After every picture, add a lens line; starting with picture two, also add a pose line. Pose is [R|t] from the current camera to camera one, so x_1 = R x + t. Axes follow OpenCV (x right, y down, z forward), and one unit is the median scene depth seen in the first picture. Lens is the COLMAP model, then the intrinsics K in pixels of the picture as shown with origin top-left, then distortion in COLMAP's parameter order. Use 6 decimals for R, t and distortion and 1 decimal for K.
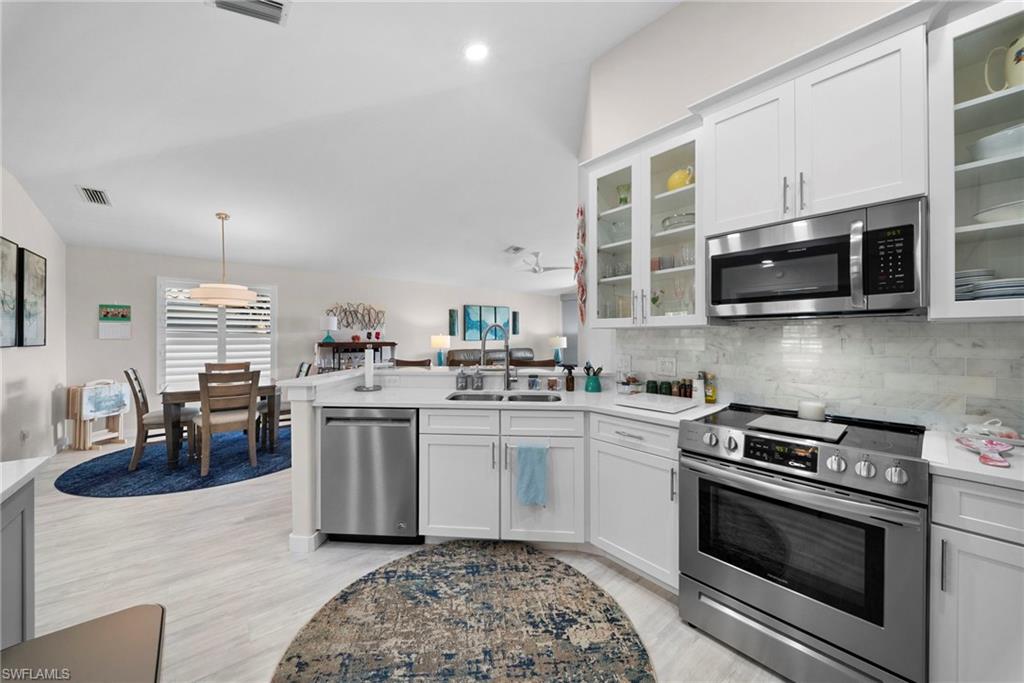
lens RADIAL K [[366.1, 0, 509.9], [0, 366.1, 338.2], [0, 0, 1]] dist [-0.001028, -0.000148]
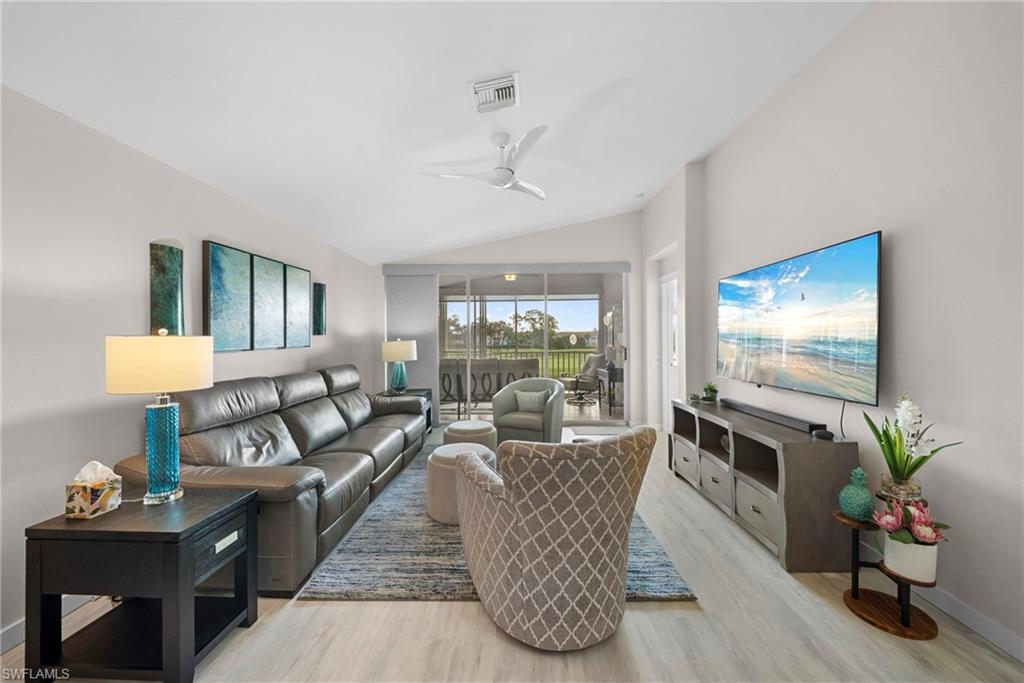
lens RADIAL K [[366.1, 0, 509.9], [0, 366.1, 338.2], [0, 0, 1]] dist [-0.001028, -0.000148]
pose [[0.647506, -0.001365, 0.762059, -0.618952], [0.007467, 0.999962, -0.004553, -0.007144], [-0.762024, 0.008638, 0.647492, 1.892021]]
